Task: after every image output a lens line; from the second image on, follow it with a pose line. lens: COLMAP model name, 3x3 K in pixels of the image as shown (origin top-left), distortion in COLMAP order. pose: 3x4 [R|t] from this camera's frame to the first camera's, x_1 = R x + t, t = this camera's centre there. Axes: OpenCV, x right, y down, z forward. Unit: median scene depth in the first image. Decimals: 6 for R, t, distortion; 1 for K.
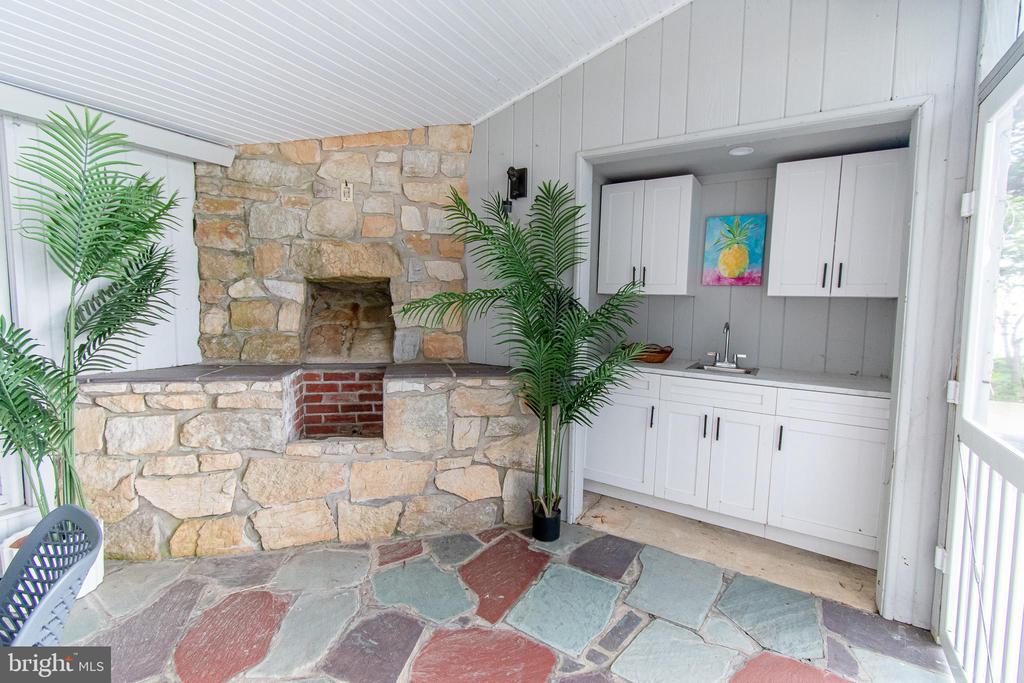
lens RADIAL K [[449.7, 0, 513.2], [0, 449.7, 341.7], [0, 0, 1]] dist [0.003157, 0.000204]
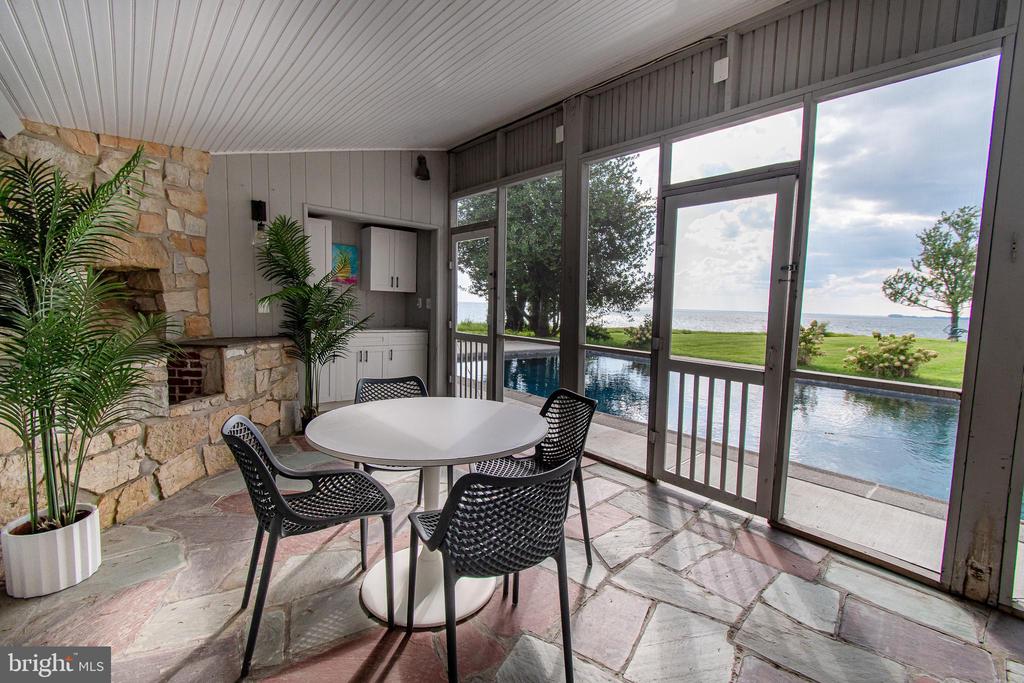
lens RADIAL K [[449.7, 0, 513.0], [0, 449.7, 342.1], [0, 0, 1]] dist [0.003157, 0.000204]
pose [[0.298582, -0.095383, 0.949606, -1.222999], [0.051205, 0.995161, 0.083858, -0.006486], [-0.953009, 0.023586, 0.302021, -0.232644]]
